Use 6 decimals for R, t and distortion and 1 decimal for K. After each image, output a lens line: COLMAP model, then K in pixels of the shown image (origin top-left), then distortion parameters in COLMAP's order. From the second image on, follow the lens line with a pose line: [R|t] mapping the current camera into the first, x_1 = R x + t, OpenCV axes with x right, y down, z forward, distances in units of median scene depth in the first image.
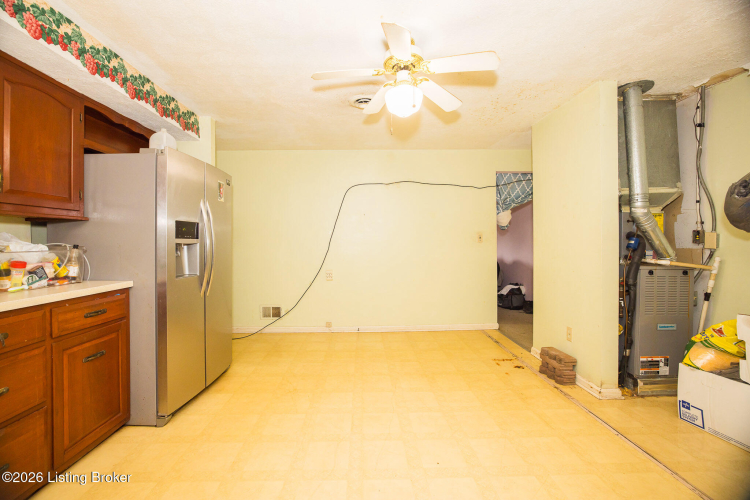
lens RADIAL K [[320.9, 0, 360.7], [0, 320.9, 242.4], [0, 0, 1]] dist [-0.030079, 0.006920]
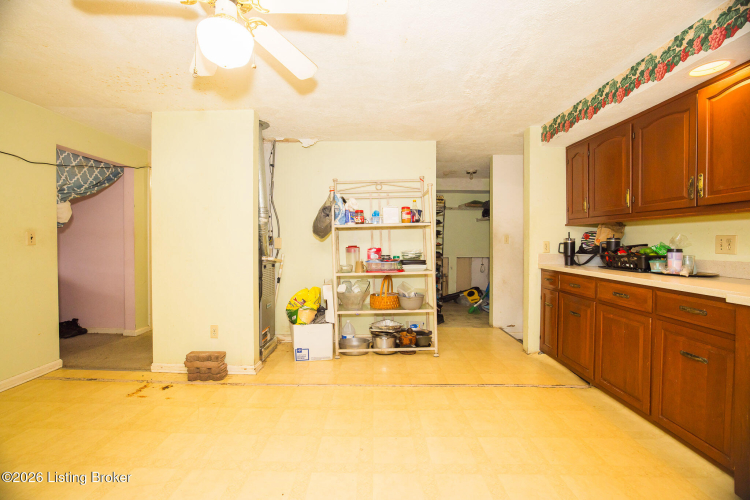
lens RADIAL K [[320.9, 0, 368.4], [0, 320.9, 245.7], [0, 0, 1]] dist [-0.030079, 0.006920]
pose [[0.035497, -0.001518, 0.999369, -0.372837], [0.004910, 0.999987, 0.001345, 0.005036], [-0.999358, 0.004860, 0.035504, 0.440759]]
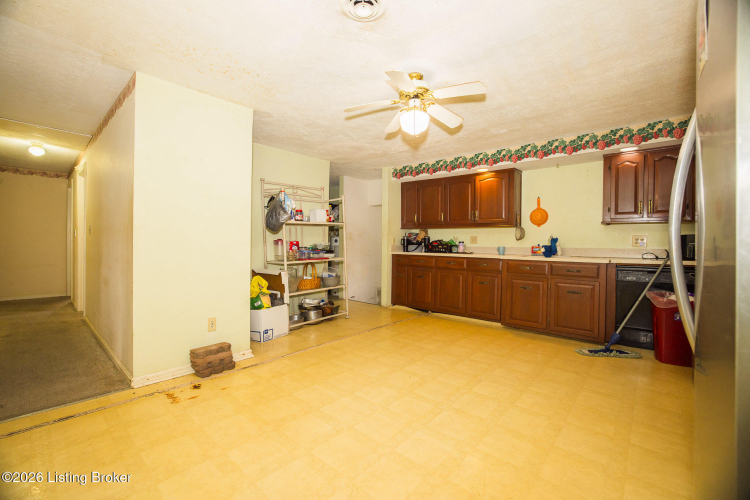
lens RADIAL K [[320.9, 0, 368.7], [0, 320.9, 243.7], [0, 0, 1]] dist [-0.030079, 0.006920]
pose [[-0.734124, -0.002946, 0.679009, -0.402881], [-0.000710, 0.999993, 0.003570, 0.023888], [-0.679015, 0.002139, -0.734122, 1.385253]]
